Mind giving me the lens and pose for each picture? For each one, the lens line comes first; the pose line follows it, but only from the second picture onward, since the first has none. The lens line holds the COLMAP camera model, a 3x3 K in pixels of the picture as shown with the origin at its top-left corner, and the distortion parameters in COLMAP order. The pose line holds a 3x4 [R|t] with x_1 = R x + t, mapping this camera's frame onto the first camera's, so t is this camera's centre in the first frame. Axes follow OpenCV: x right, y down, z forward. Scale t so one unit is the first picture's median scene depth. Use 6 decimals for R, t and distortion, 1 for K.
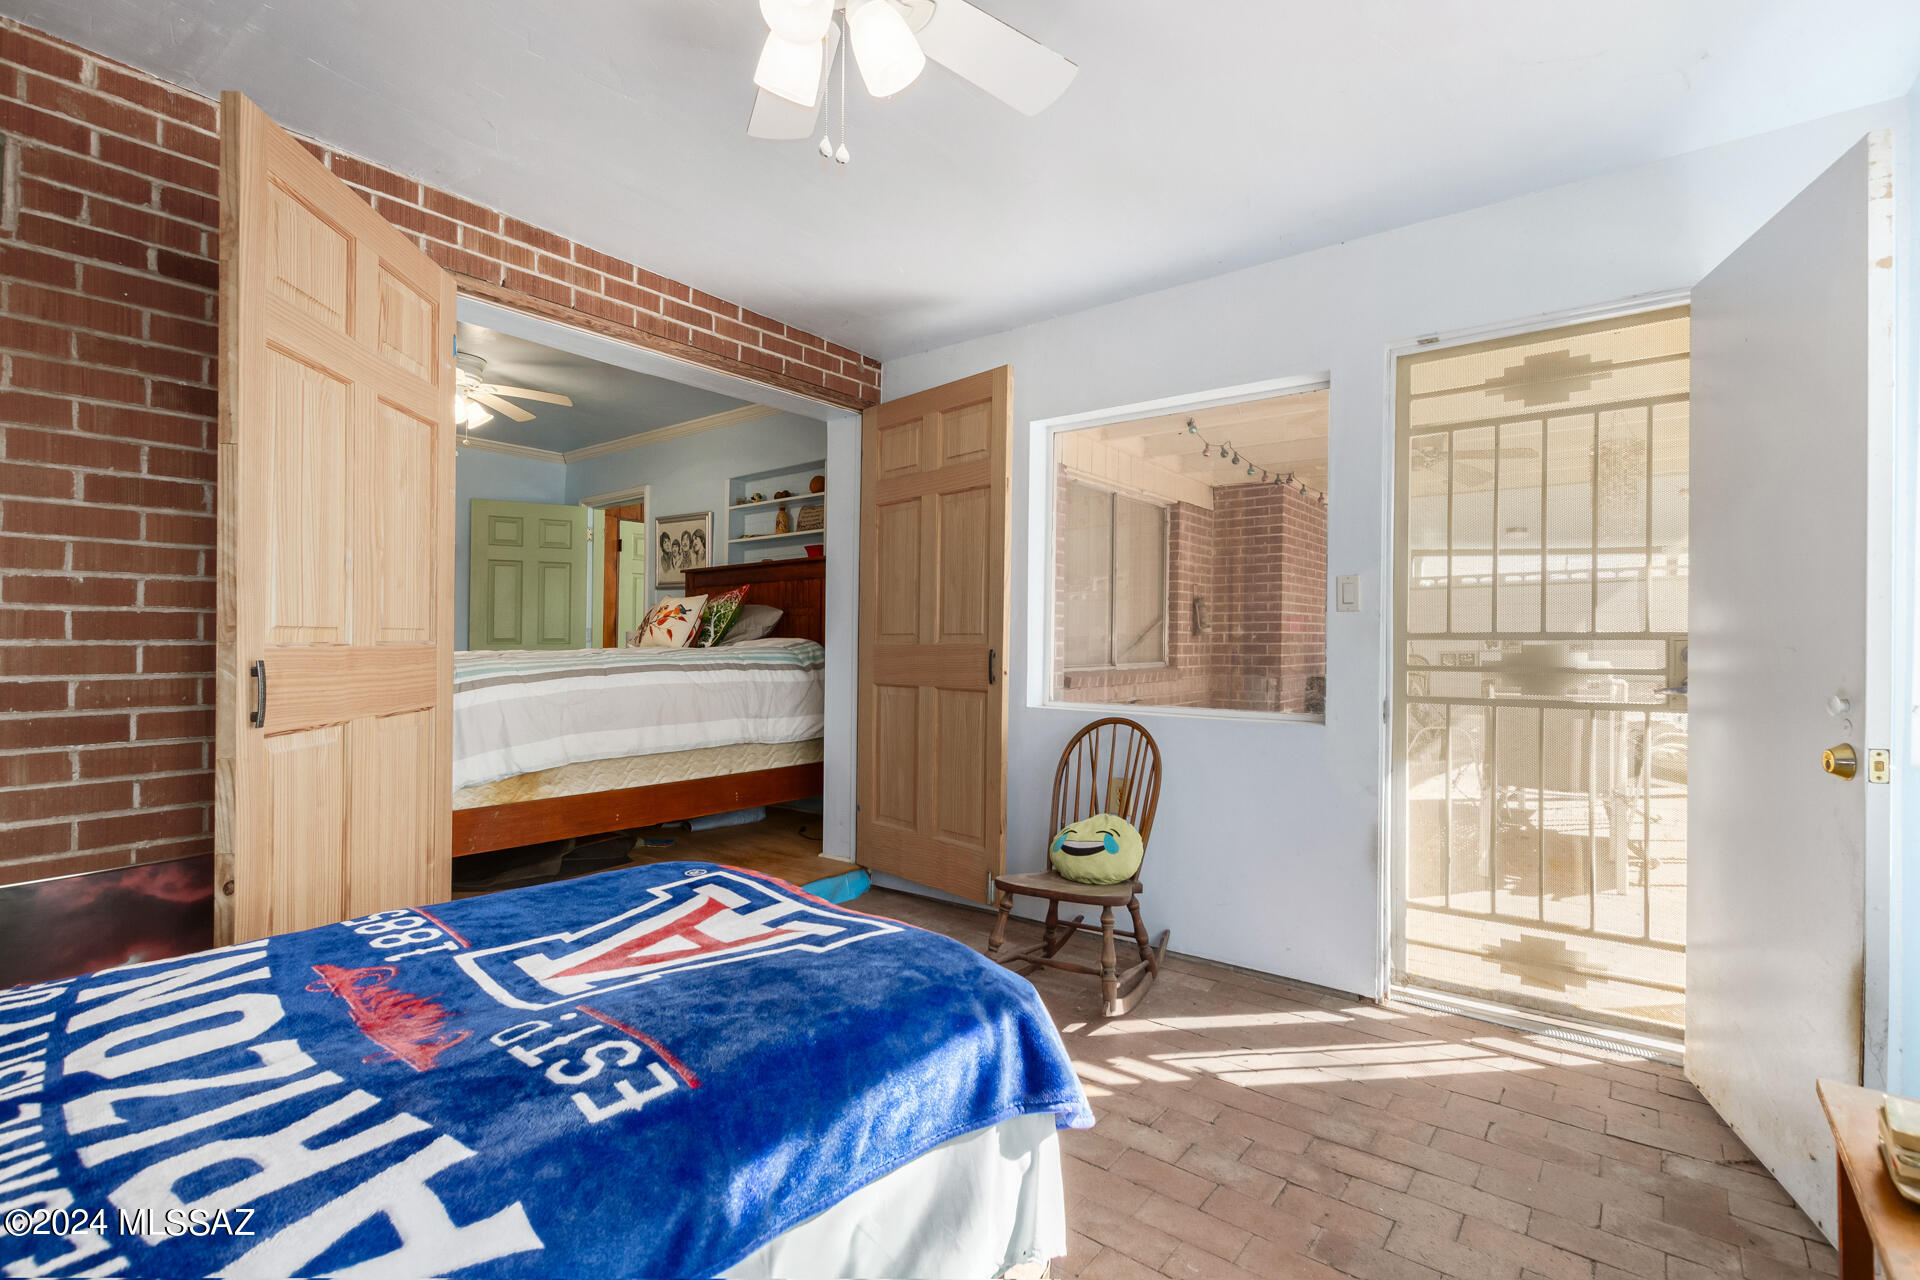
lens RADIAL K [[883.7, 0, 967.6], [0, 883.7, 640.1], [0, 0, 1]] dist [0.003458, -0.000695]
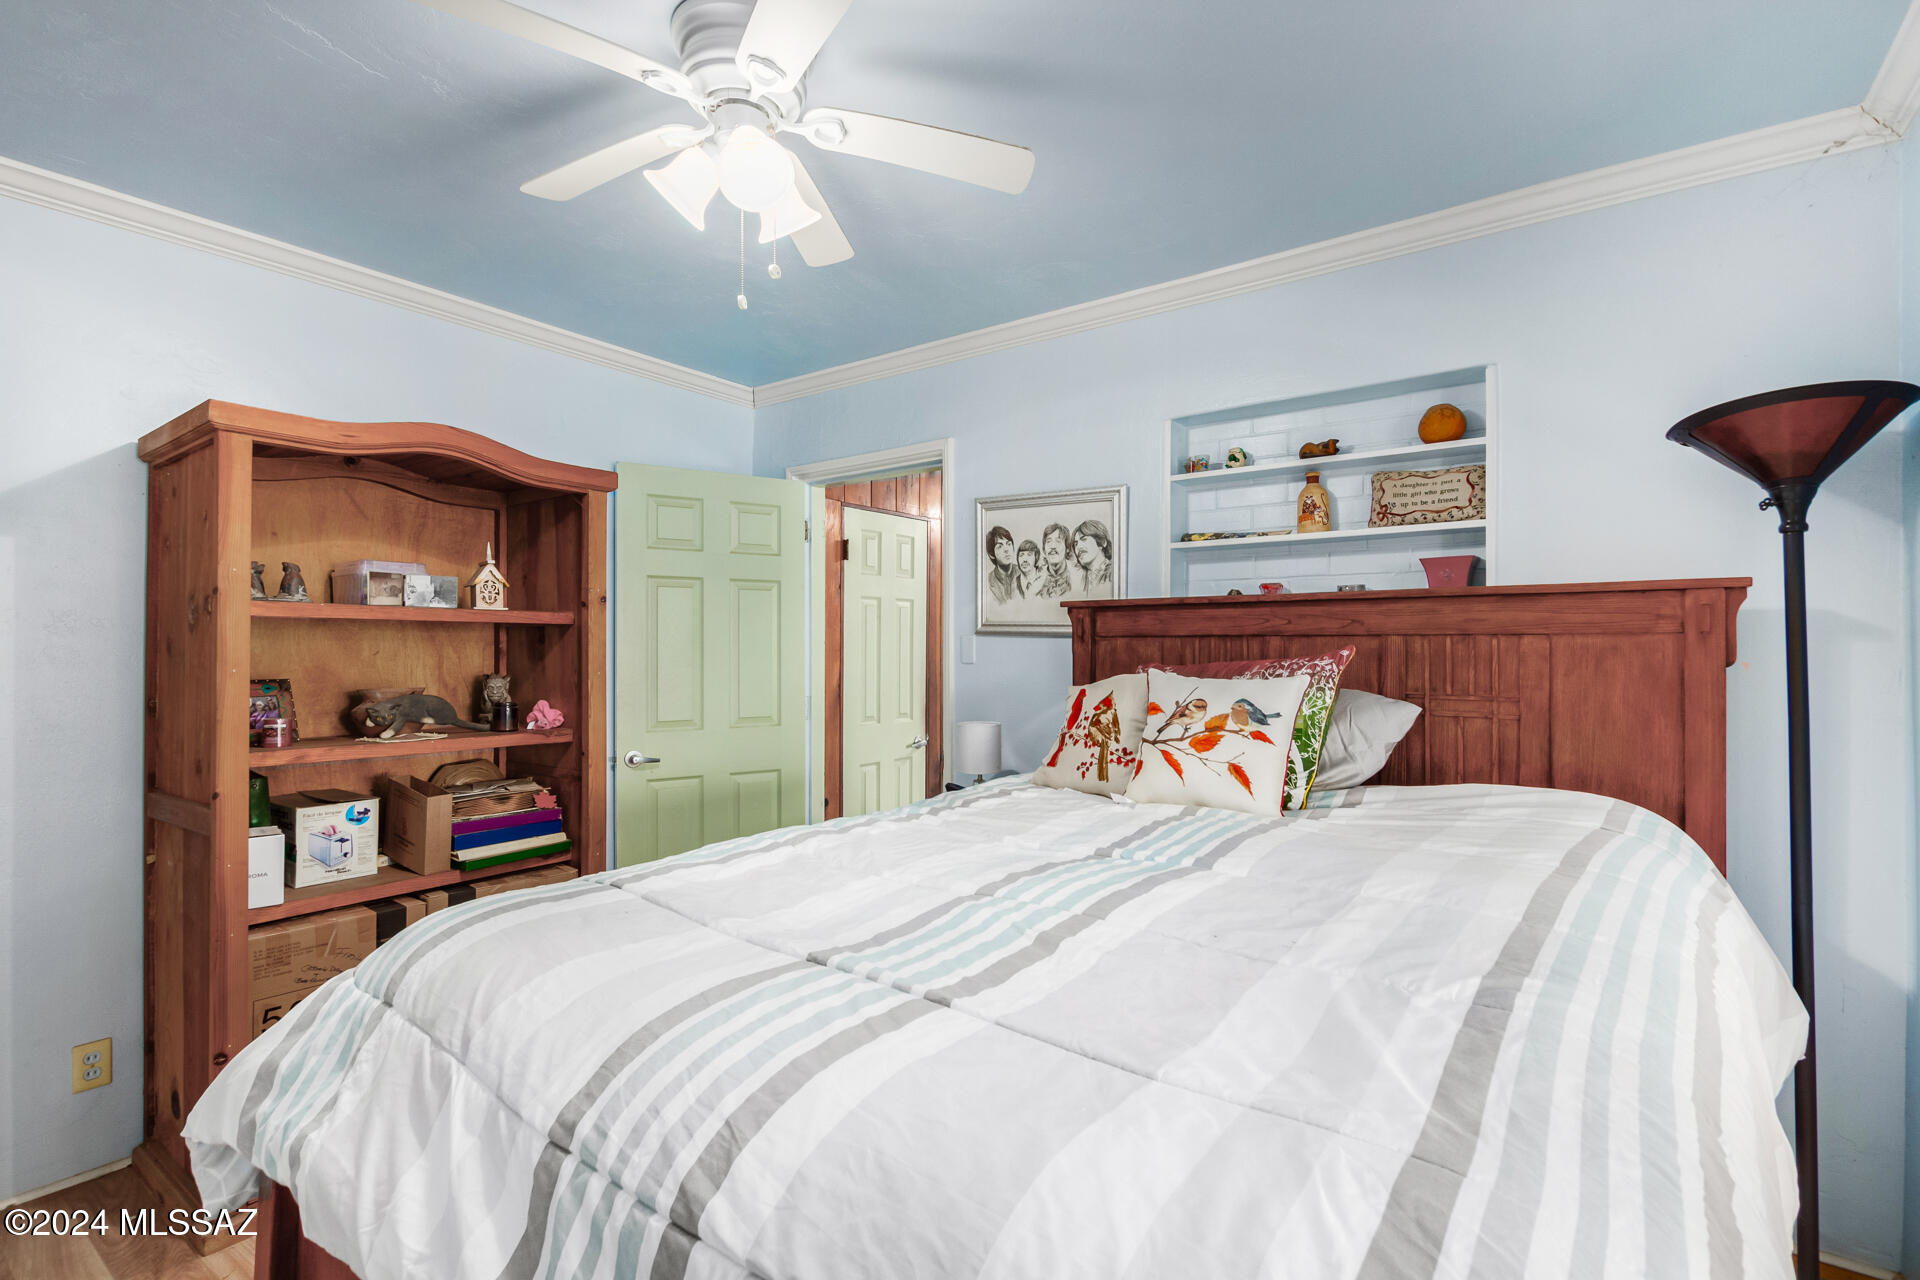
lens RADIAL K [[883.7, 0, 951.9], [0, 883.7, 640.2], [0, 0, 1]] dist [0.003458, -0.000695]
pose [[0.999762, 0.005625, 0.021085, -0.389840], [-0.005607, 0.999984, -0.000917, -0.055595], [-0.021090, 0.000799, 0.999777, 0.489594]]
